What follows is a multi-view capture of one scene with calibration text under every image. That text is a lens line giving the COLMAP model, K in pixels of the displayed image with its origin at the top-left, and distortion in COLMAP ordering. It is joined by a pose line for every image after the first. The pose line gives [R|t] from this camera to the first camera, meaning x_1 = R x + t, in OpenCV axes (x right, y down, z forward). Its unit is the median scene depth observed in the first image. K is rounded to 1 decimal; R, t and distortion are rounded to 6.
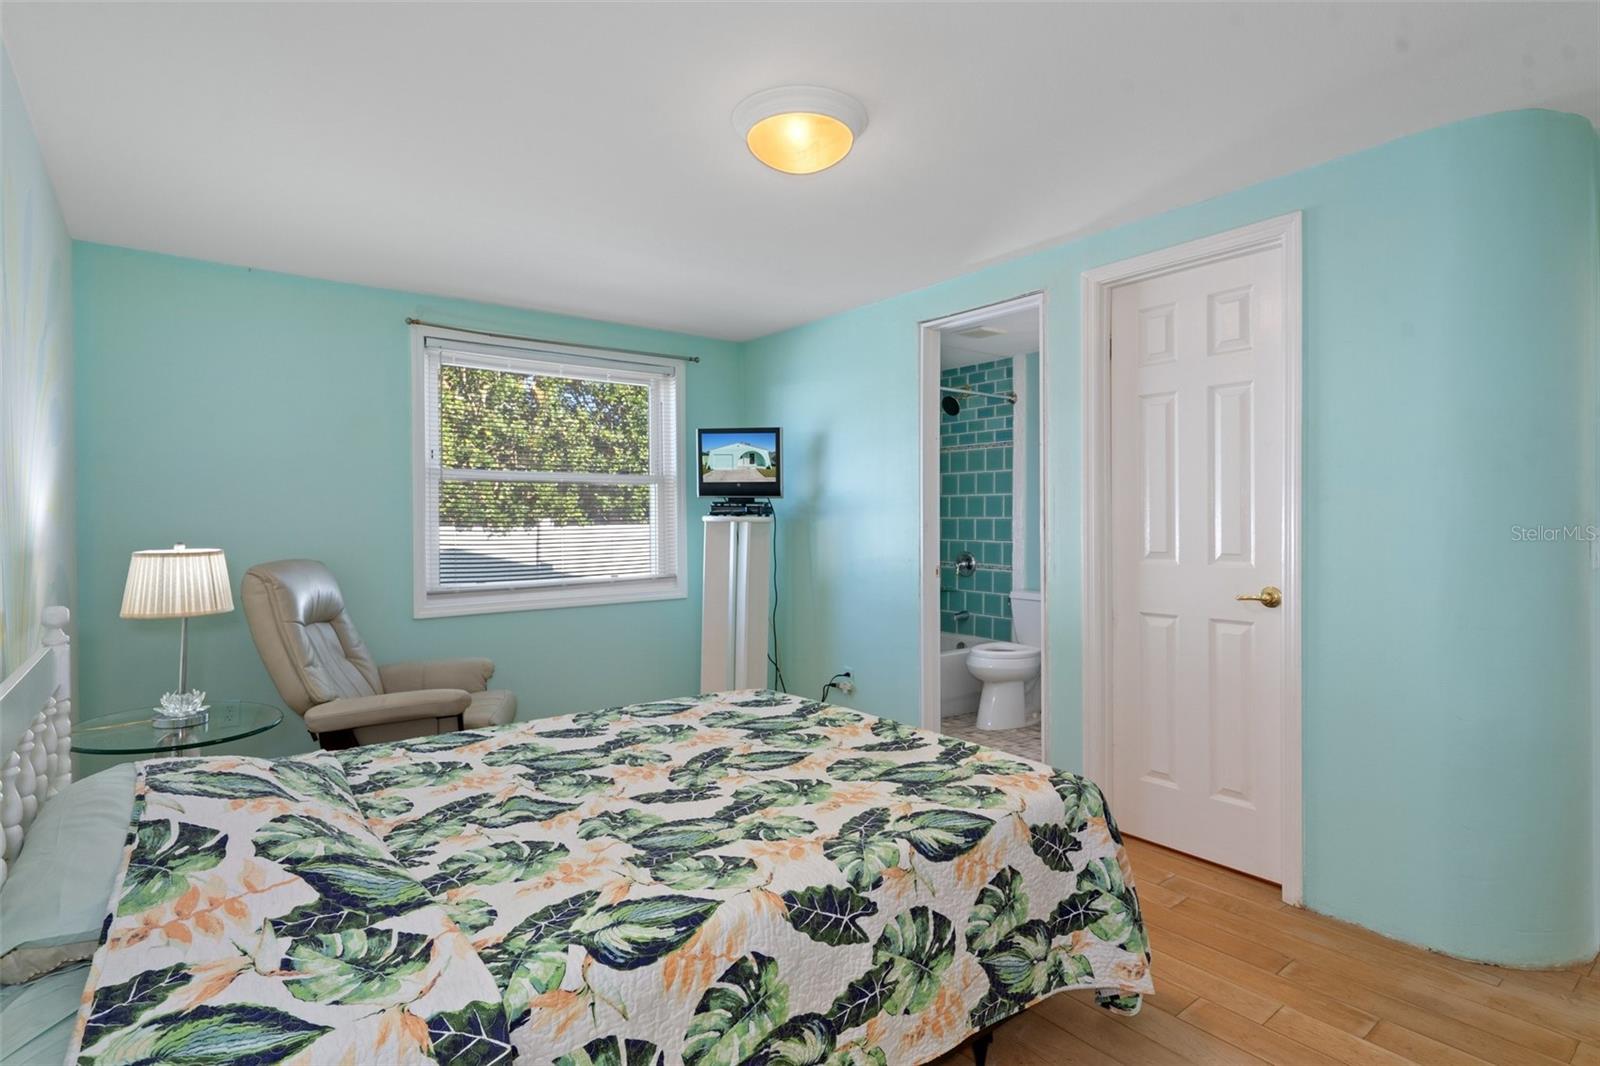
lens RADIAL K [[790.9, 0, 795.2], [0, 790.9, 524.1], [0, 0, 1]] dist [-0.002205, 0.000451]
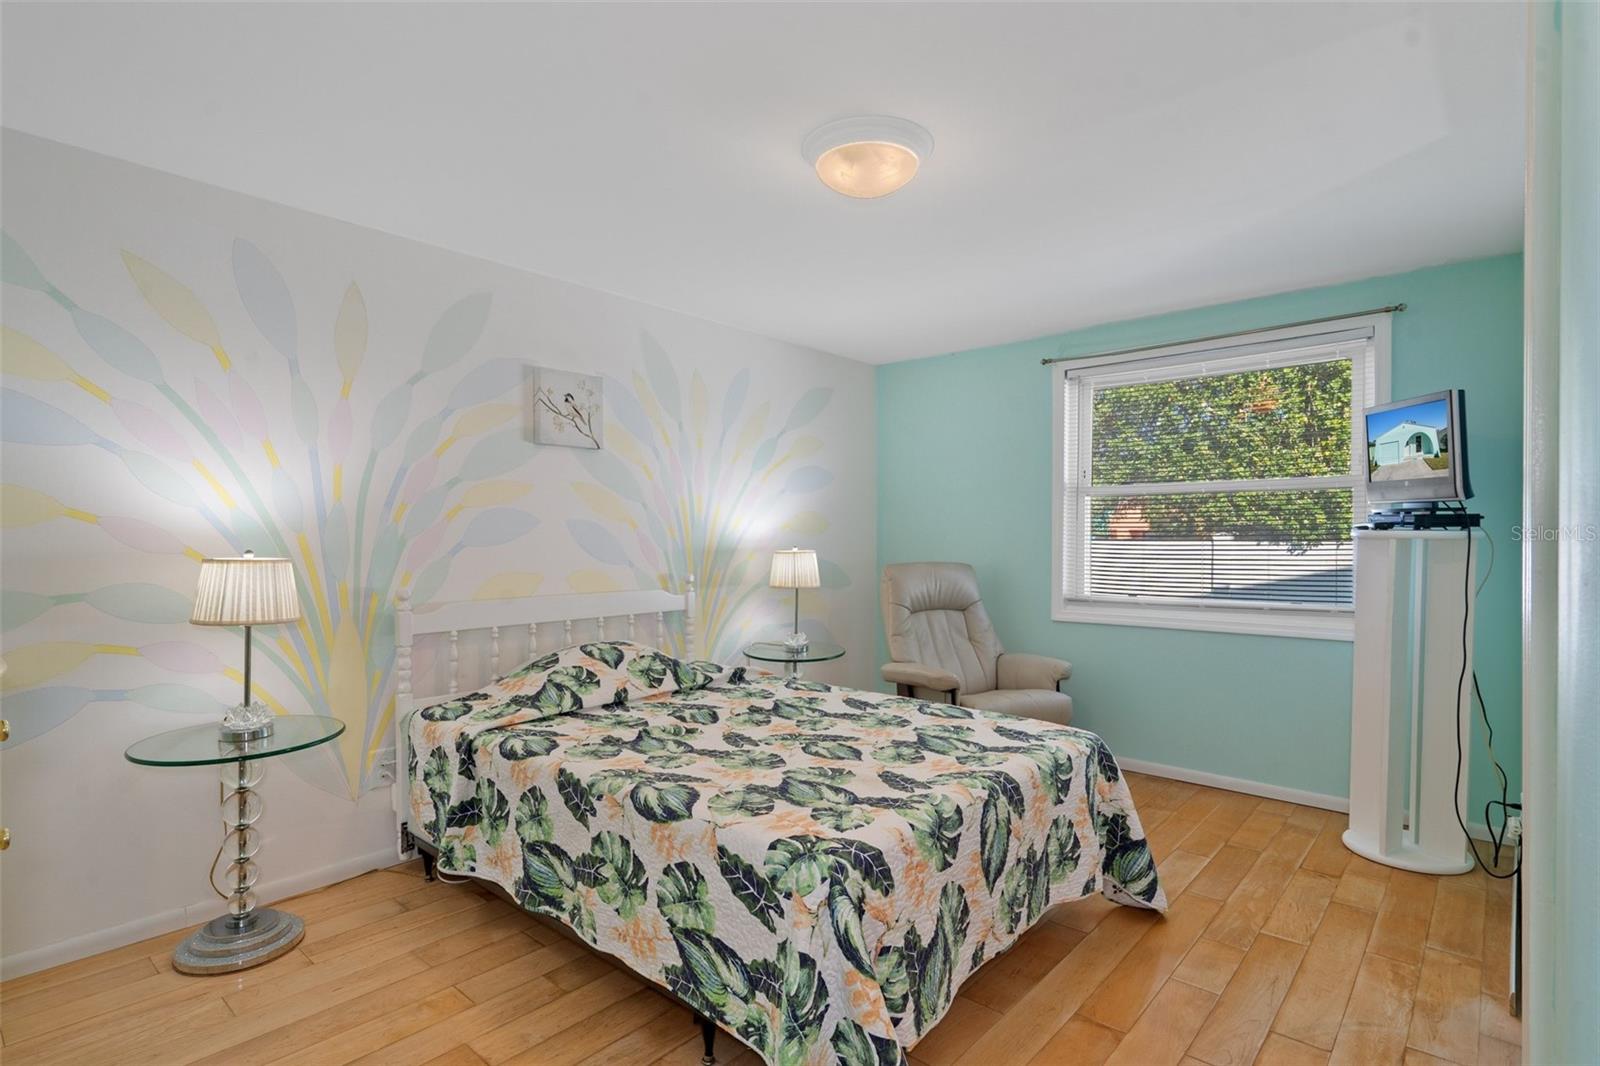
lens RADIAL K [[803.6, 0, 790.9], [0, 803.6, 529.2], [0, 0, 1]] dist [-0.001870, 0.000909]
pose [[0.188432, 0.000818, -0.982086, 0.883404], [-0.007462, 0.999972, -0.000599, -0.010740], [0.982058, 0.007441, 0.188433, 0.603210]]
